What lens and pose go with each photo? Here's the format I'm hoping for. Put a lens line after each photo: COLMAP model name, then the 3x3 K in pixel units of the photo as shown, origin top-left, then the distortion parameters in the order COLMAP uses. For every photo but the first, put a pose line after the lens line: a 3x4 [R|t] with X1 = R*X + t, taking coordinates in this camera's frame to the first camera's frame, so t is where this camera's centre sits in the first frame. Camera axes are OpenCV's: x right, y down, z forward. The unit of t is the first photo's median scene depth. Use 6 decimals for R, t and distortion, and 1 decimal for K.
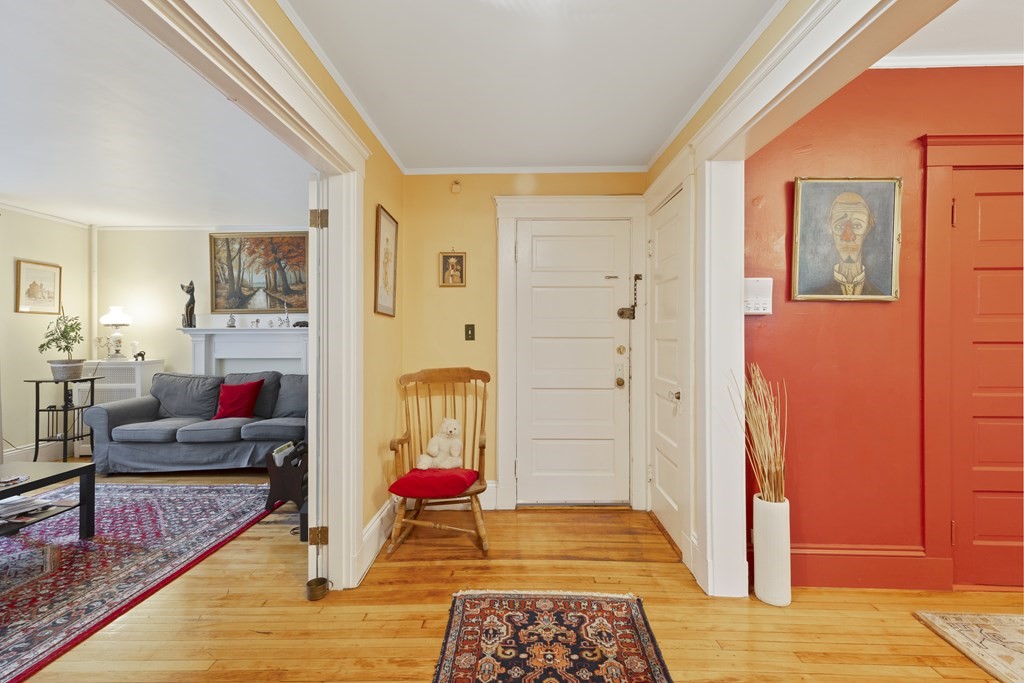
lens RADIAL K [[453.0, 0, 518.4], [0, 453.0, 331.2], [0, 0, 1]] dist [-0.001587, 0.001404]
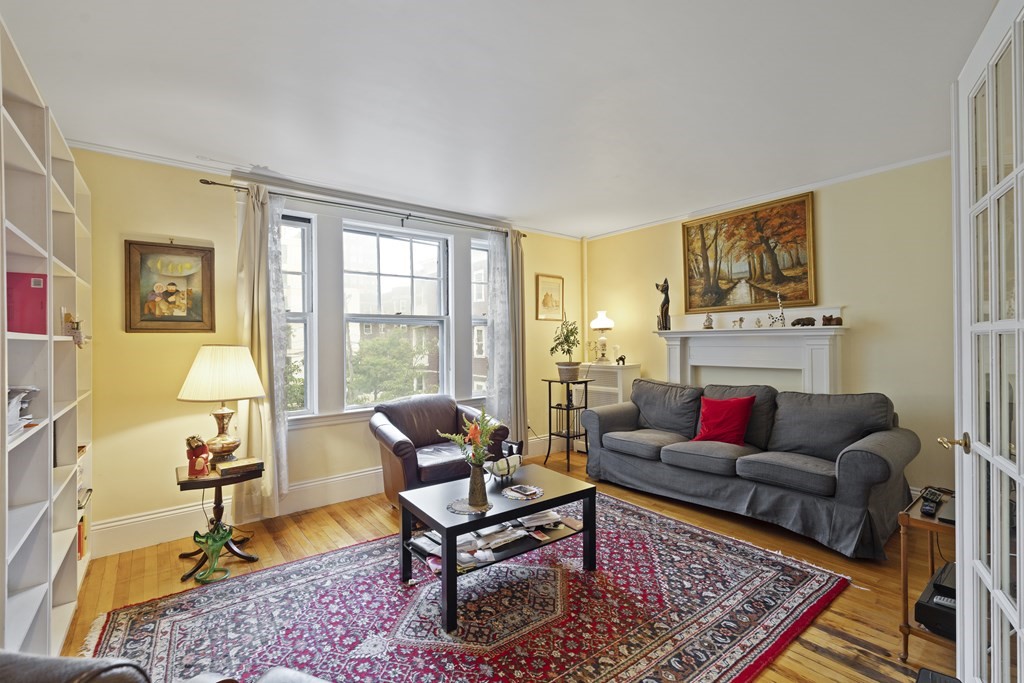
lens RADIAL K [[453.0, 0, 505.5], [0, 453.0, 338.5], [0, 0, 1]] dist [-0.001587, 0.001404]
pose [[0.609566, -0.008901, -0.792685, -0.229845], [0.011397, 0.999932, -0.002464, 0.007937], [0.792653, -0.007532, 0.609626, 0.221915]]
